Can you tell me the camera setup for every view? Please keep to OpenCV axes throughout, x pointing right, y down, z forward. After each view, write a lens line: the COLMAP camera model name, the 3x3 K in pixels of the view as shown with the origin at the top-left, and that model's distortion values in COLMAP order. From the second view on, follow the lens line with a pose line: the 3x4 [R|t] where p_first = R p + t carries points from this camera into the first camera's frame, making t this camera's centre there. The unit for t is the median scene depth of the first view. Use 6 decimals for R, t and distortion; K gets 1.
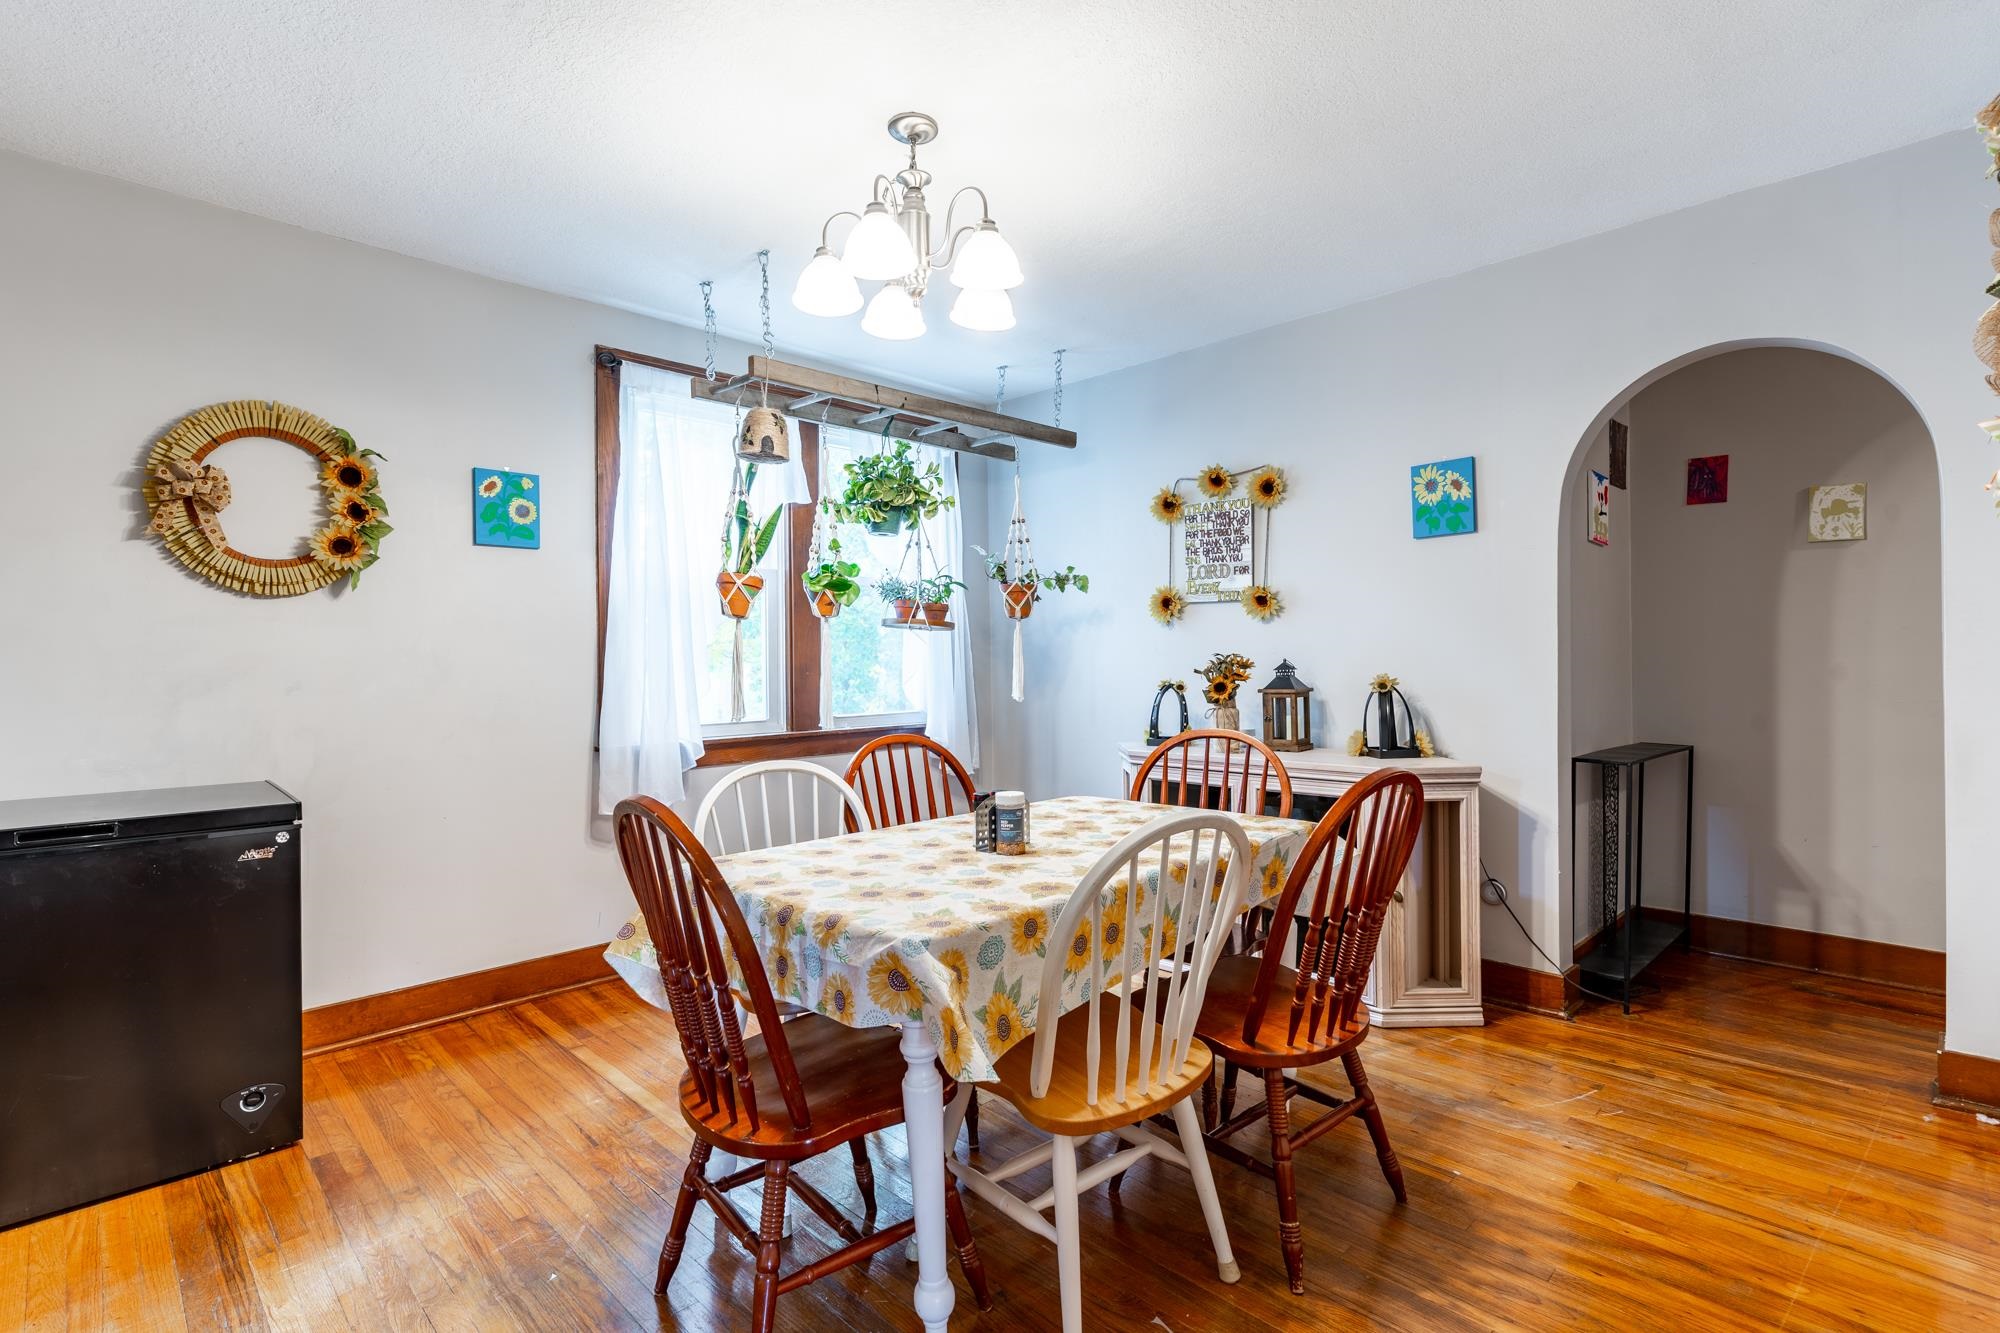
lens RADIAL K [[969.5, 0, 998.4], [0, 969.5, 665.8], [0, 0, 1]] dist [0.000680, 0.000126]
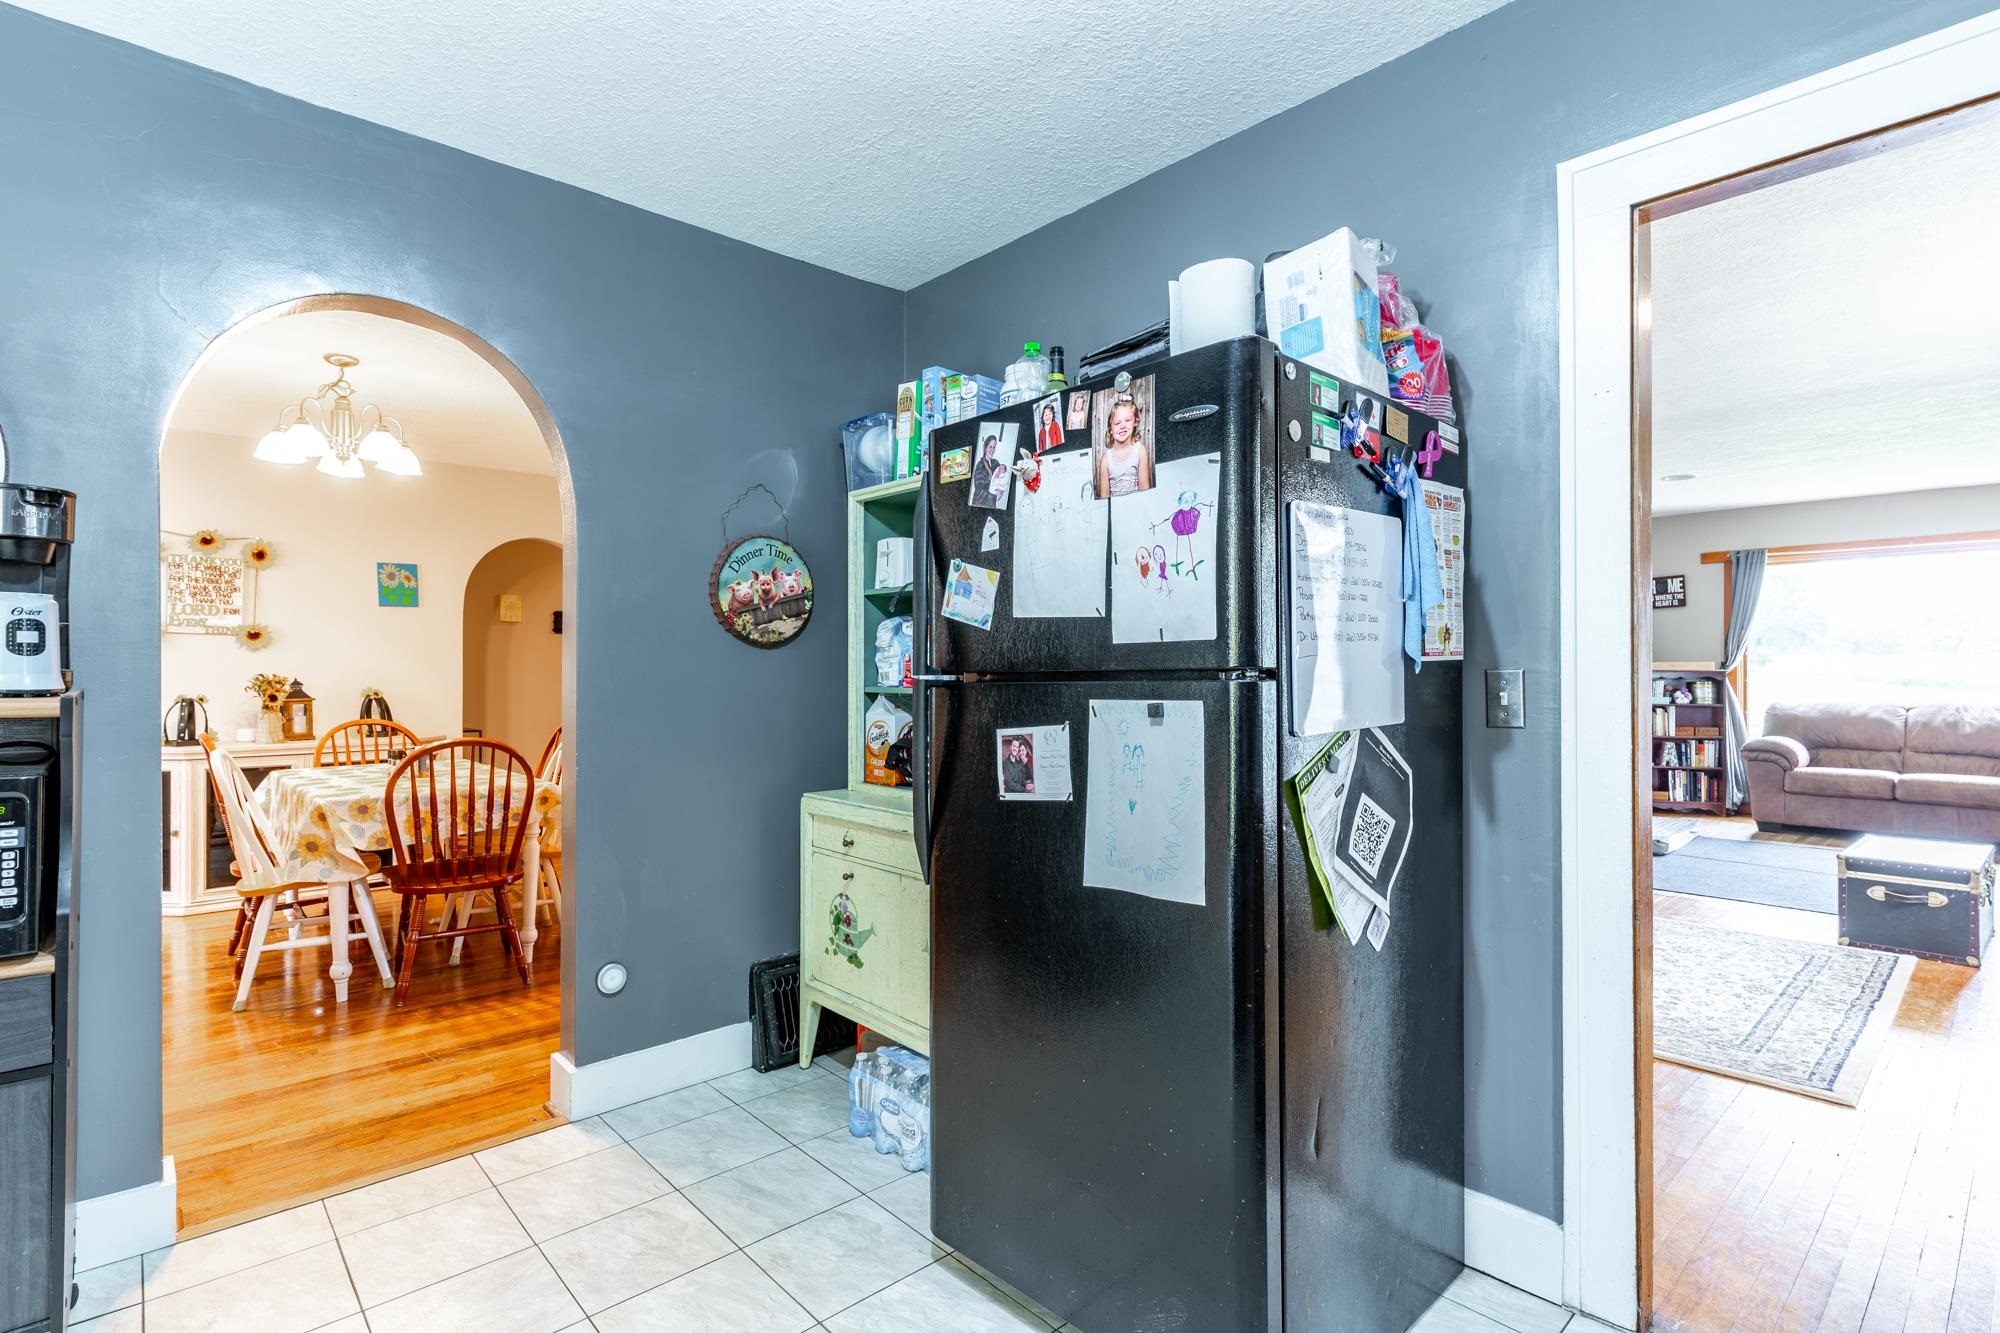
lens RADIAL K [[969.5, 0, 986.0], [0, 969.5, 669.2], [0, 0, 1]] dist [0.000680, 0.000126]
pose [[0.030312, 0.008447, 0.999505, -1.080757], [0.005793, 0.999946, -0.008627, -0.001542], [-0.999524, 0.006052, 0.030262, -0.083057]]
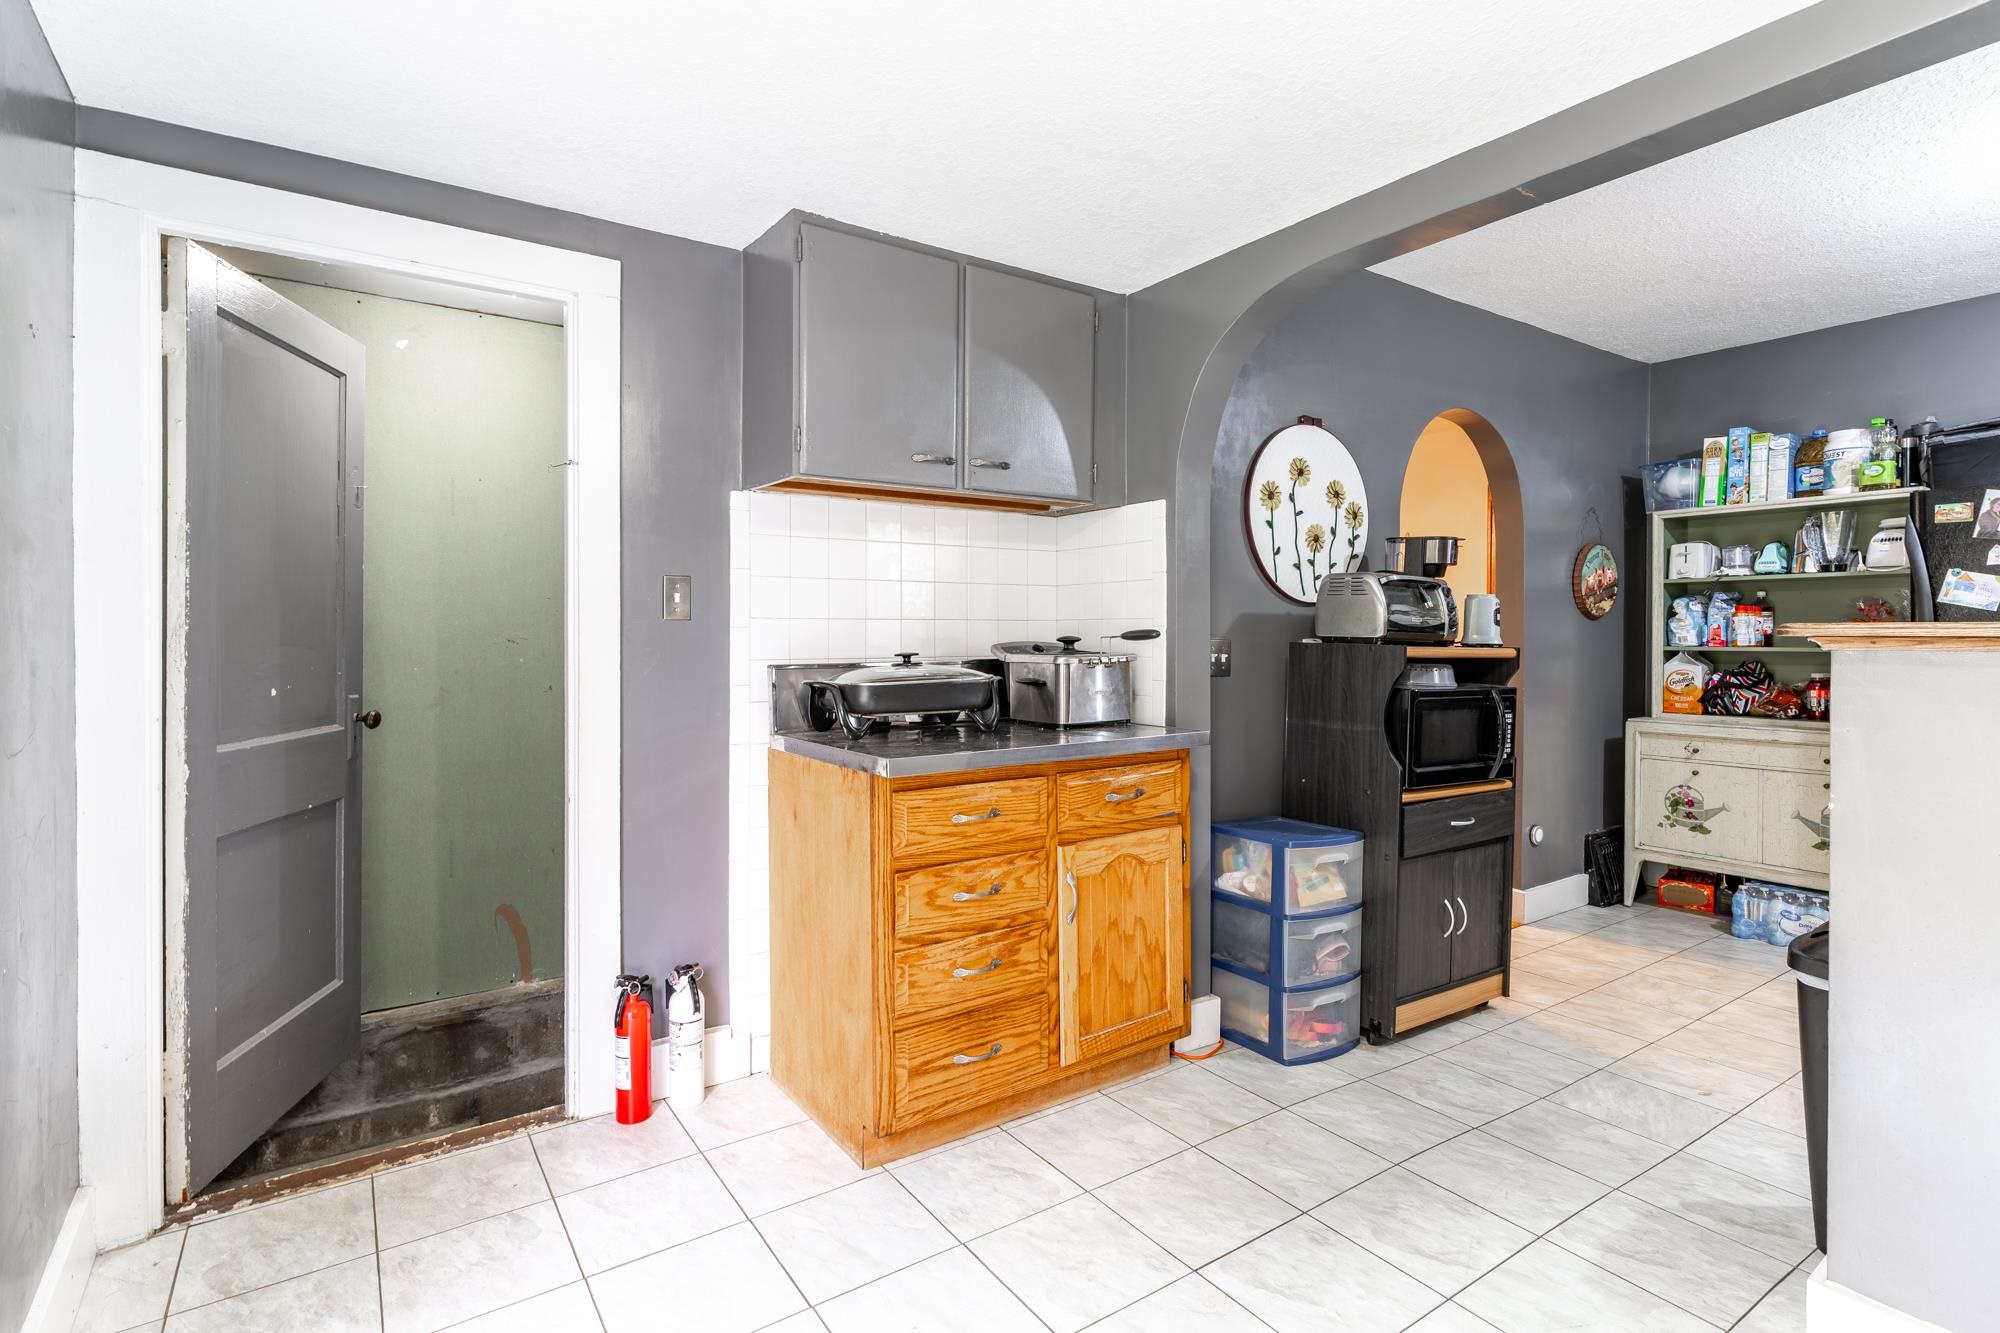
lens RADIAL K [[969.5, 0, 1005.5], [0, 969.5, 642.1], [0, 0, 1]] dist [0.000680, 0.000126]
pose [[0.157674, 0.003657, 0.987484, -2.461418], [0.003338, 0.999985, -0.004237, 0.010022], [-0.987486, 0.003964, 0.157660, 2.022227]]
